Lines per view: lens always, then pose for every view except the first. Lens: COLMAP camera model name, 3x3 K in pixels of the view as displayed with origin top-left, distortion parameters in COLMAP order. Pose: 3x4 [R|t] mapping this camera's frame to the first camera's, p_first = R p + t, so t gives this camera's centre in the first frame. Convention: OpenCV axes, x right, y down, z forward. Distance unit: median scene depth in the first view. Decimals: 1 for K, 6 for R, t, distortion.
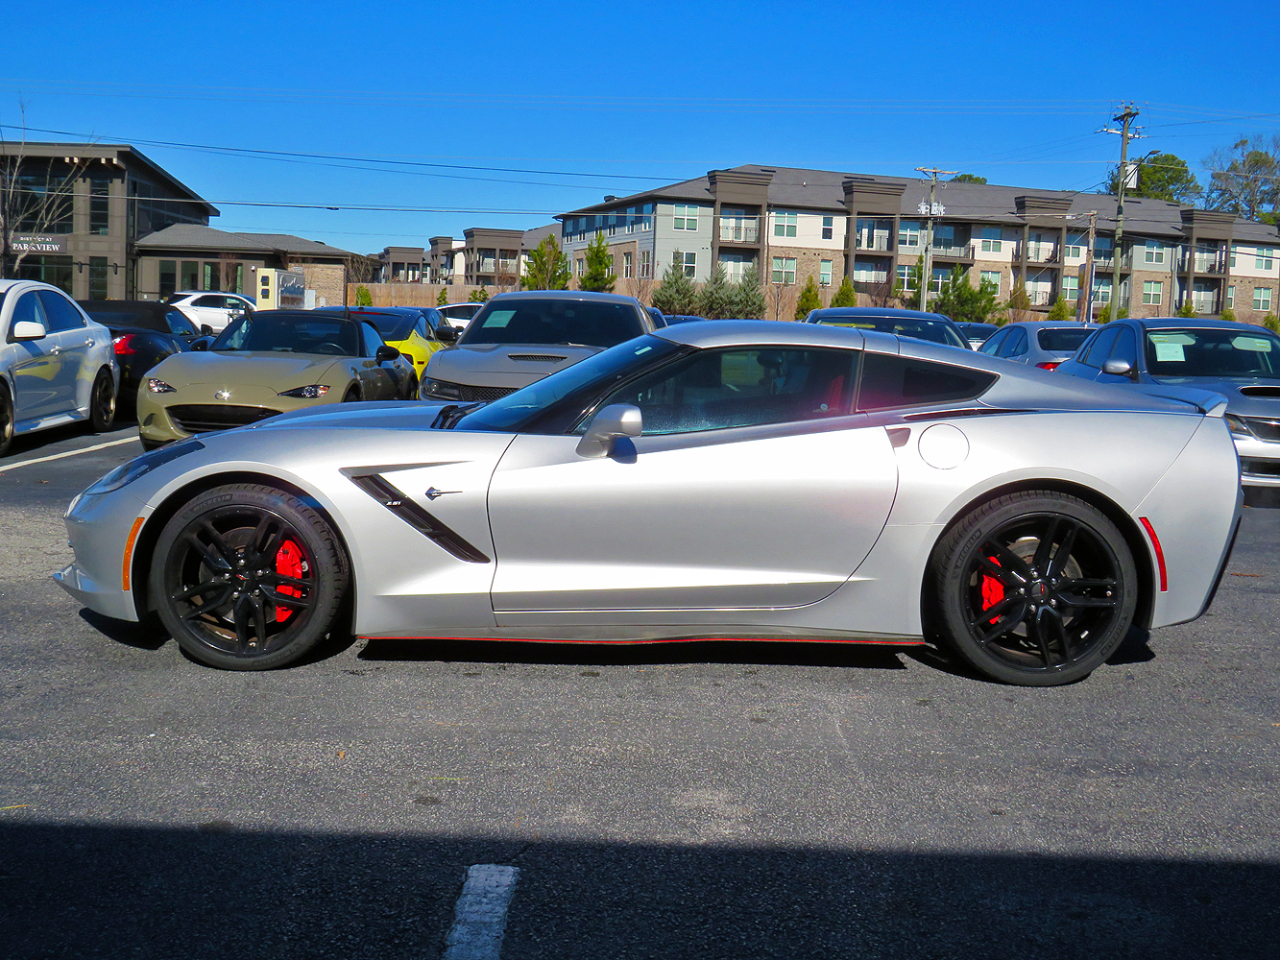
lens RADIAL K [[1508.6, 0, 641.8], [0, 1508.6, 484.4], [0, 0, 1]] dist [-0.042544, 0.006009]
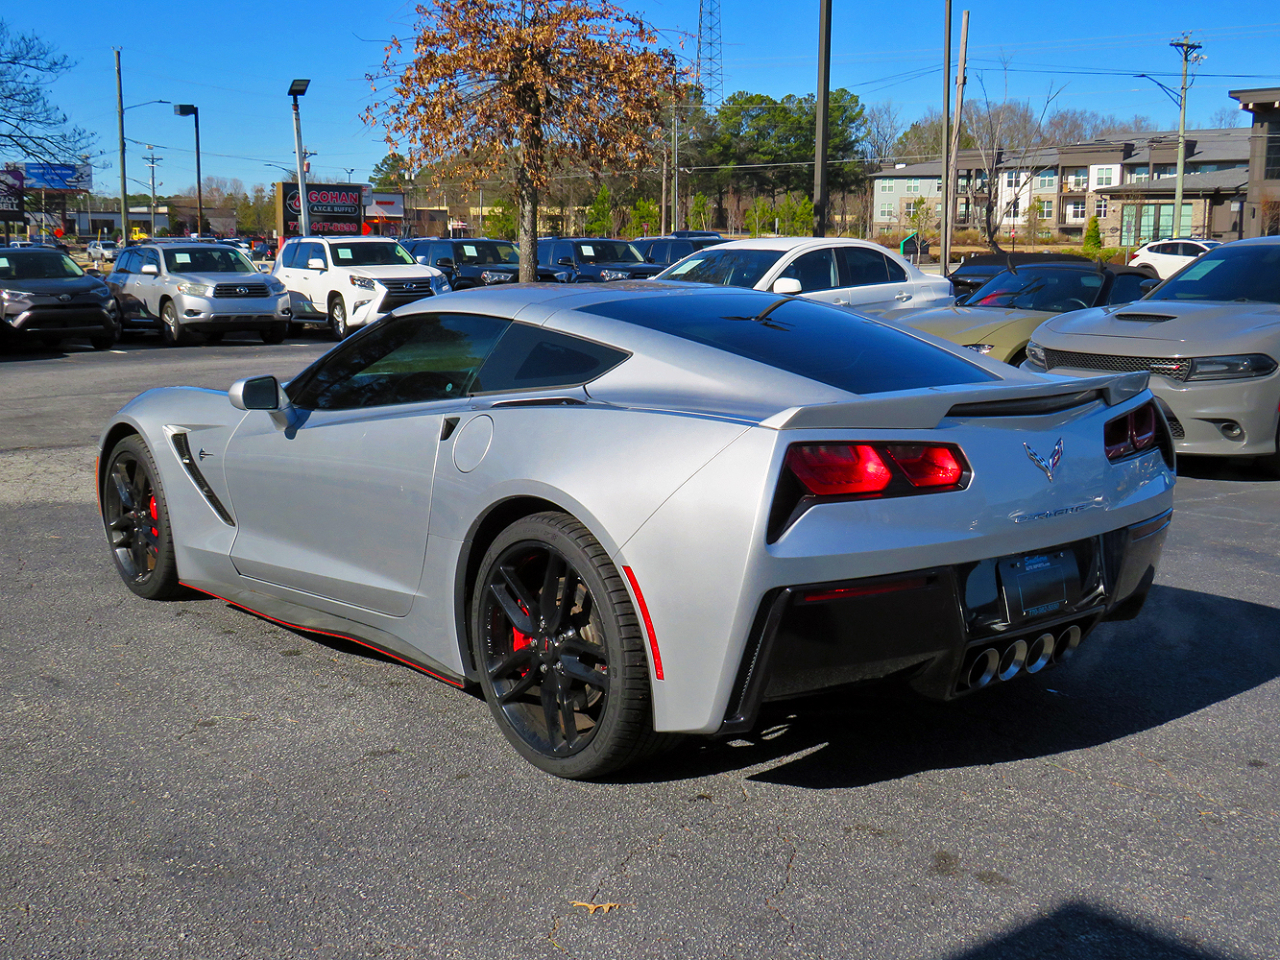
lens RADIAL K [[1508.6, 0, 641.8], [0, 1508.6, 484.4], [0, 0, 1]] dist [-0.042544, 0.006009]
pose [[0.654375, 0.090142, -0.750778, 0.827663], [-0.064588, 0.995904, 0.063277, -0.058274], [0.753406, 0.007084, 0.657517, 0.542828]]
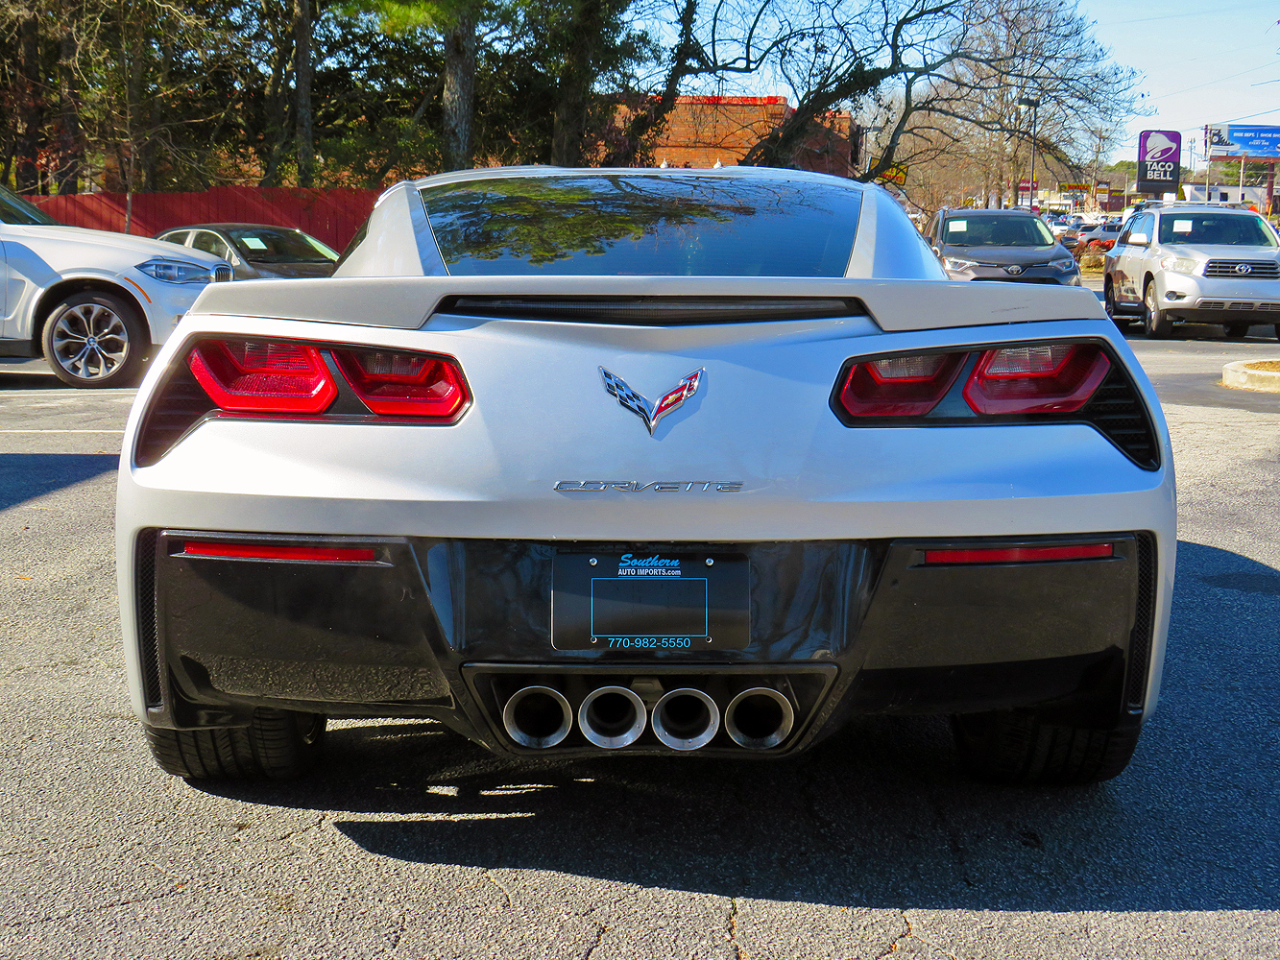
lens RADIAL K [[1959.6, 0, 638.4], [0, 1959.6, 479.5], [0, 0, 1]] dist [-0.047642, -0.062515]
pose [[0.033255, 0.101727, -0.994256, 0.987292], [-0.119831, 0.988036, 0.097083, -0.068701], [0.992237, 0.115914, 0.045048, 1.116134]]
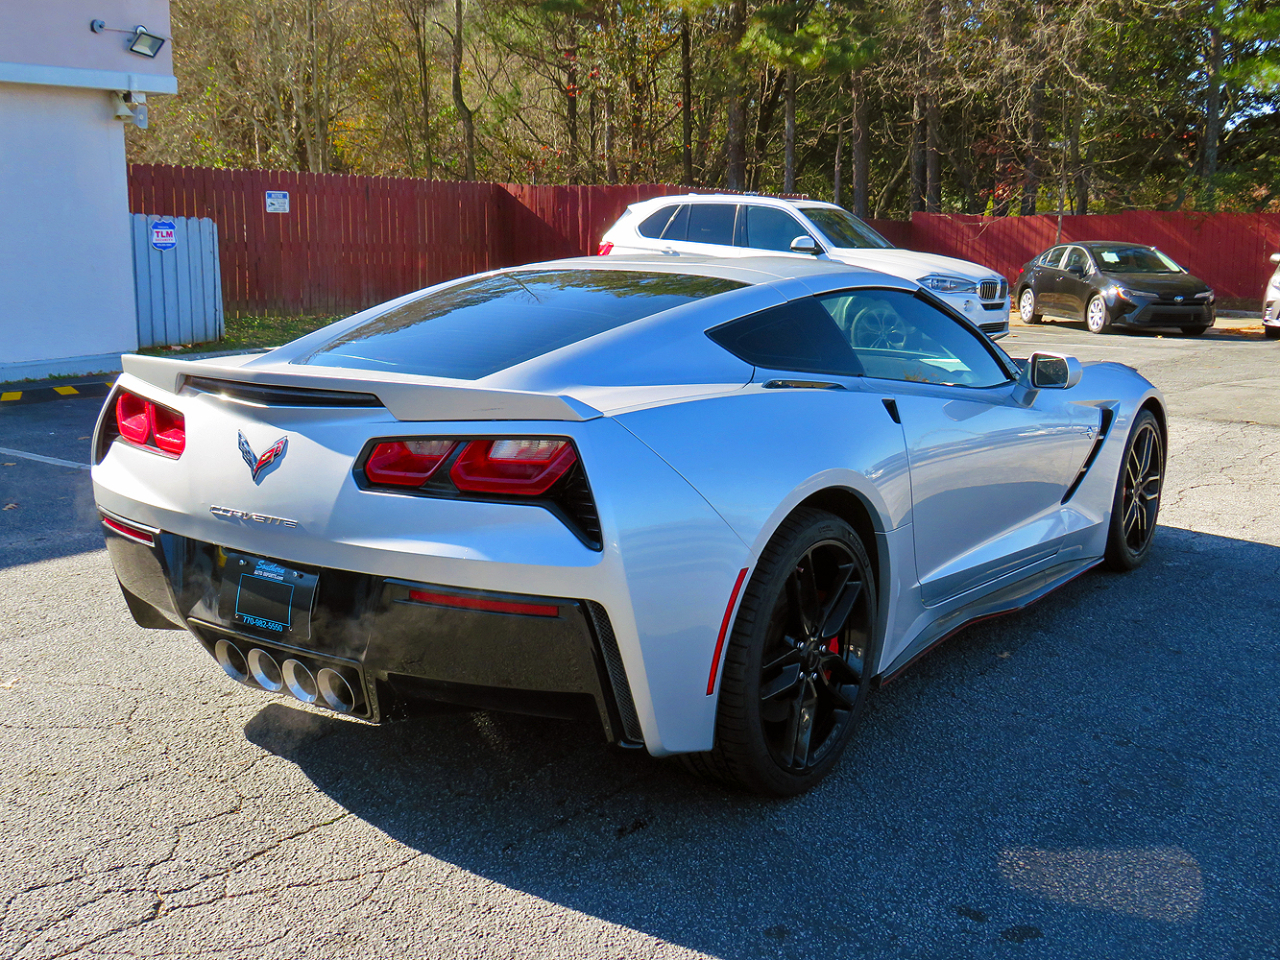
lens RADIAL K [[1398.9, 0, 638.3], [0, 1398.9, 477.0], [0, 0, 1]] dist [-0.028730, -0.037525]
pose [[-0.557262, 0.117881, -0.821927, 0.810171], [-0.117150, 0.968808, 0.218373, -0.170560], [0.822031, 0.217980, -0.526070, 1.568315]]
